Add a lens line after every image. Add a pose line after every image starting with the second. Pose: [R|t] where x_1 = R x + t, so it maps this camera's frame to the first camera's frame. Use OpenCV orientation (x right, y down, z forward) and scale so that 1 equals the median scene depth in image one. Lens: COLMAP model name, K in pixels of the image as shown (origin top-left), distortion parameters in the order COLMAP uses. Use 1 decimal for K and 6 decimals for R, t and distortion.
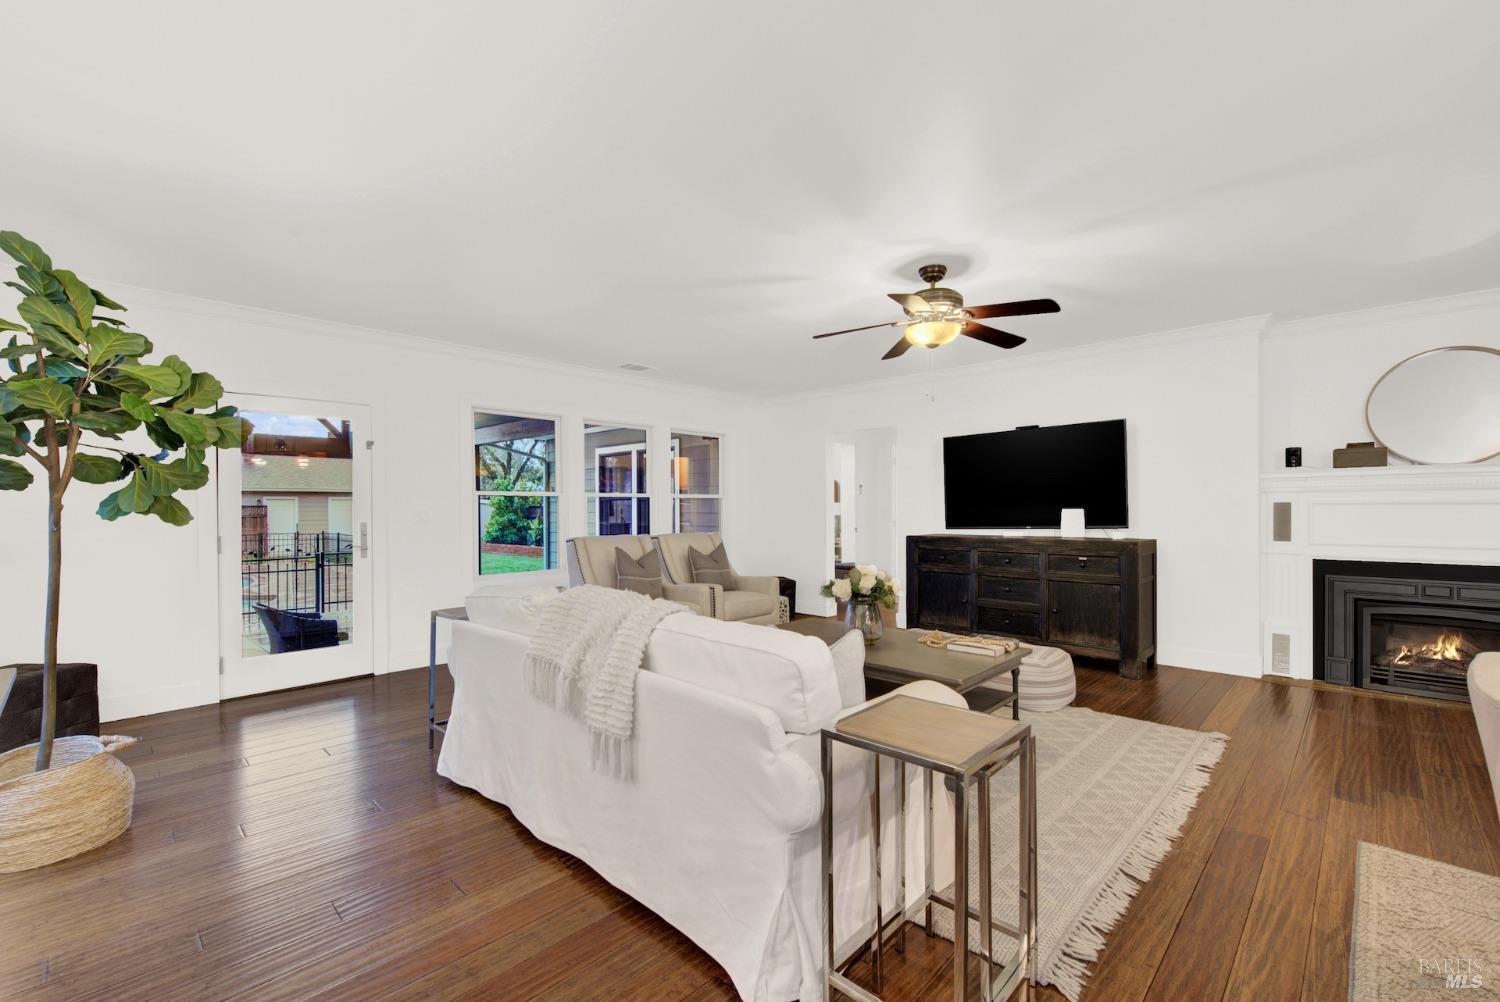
lens RADIAL K [[638.6, 0, 754.3], [0, 638.6, 507.2], [0, 0, 1]] dist [0.000444, -0.000891]
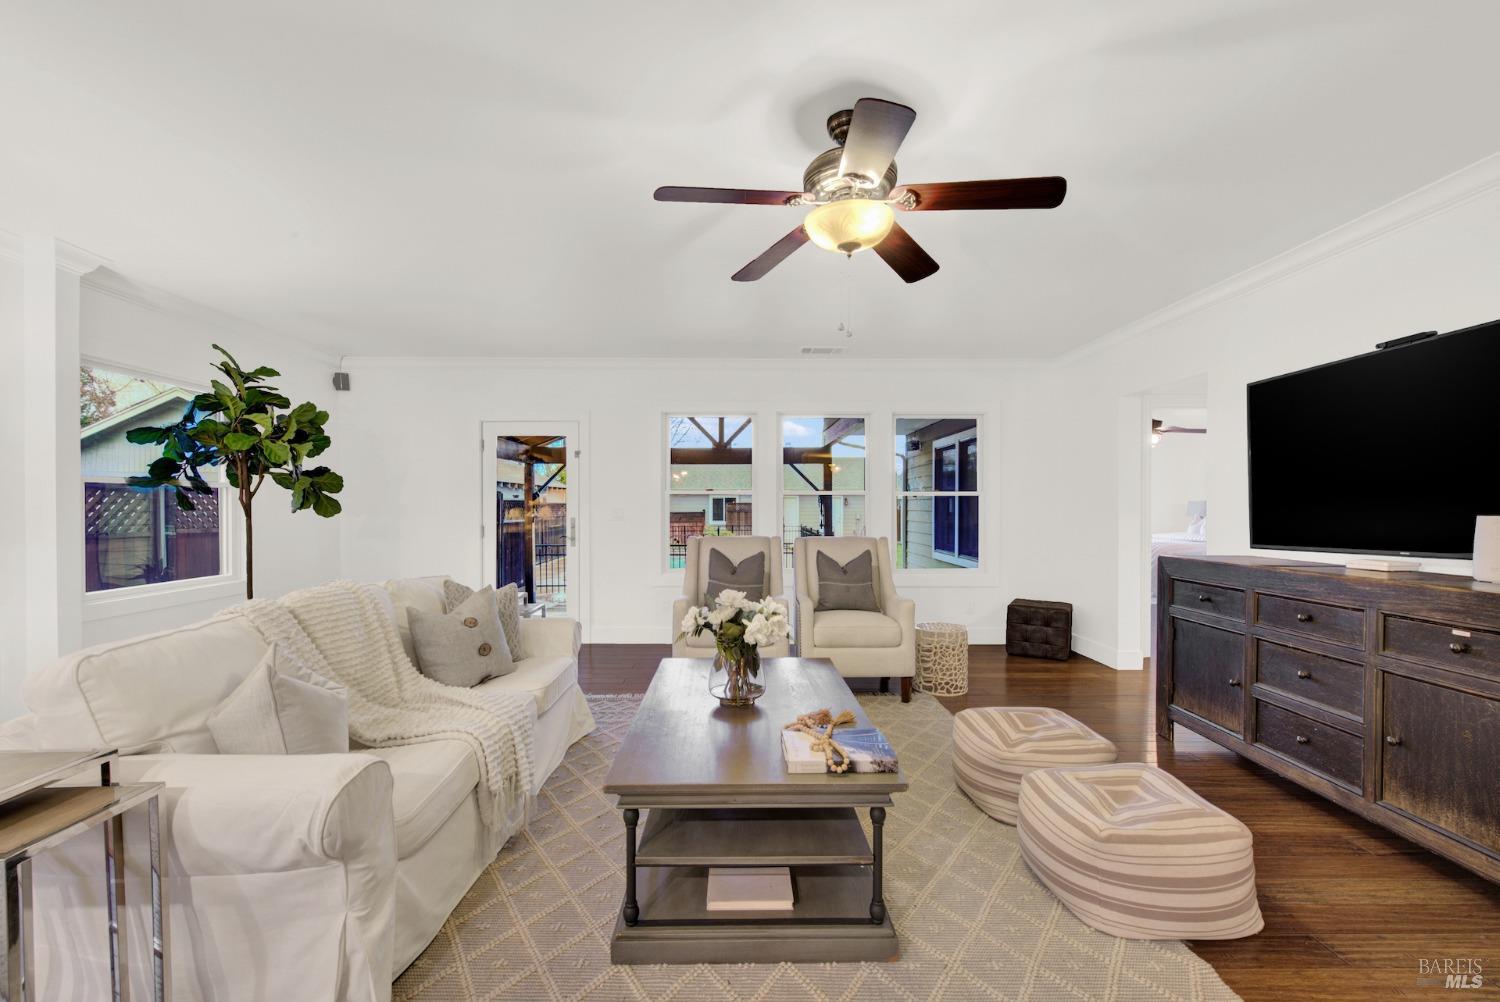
lens RADIAL K [[638.6, 0, 750.9], [0, 638.6, 514.4], [0, 0, 1]] dist [0.000444, -0.000891]
pose [[0.697180, 0.014251, -0.716755, 0.475159], [-0.005267, 0.999877, 0.014757, -0.002261], [0.716877, -0.006513, 0.697169, 0.361710]]
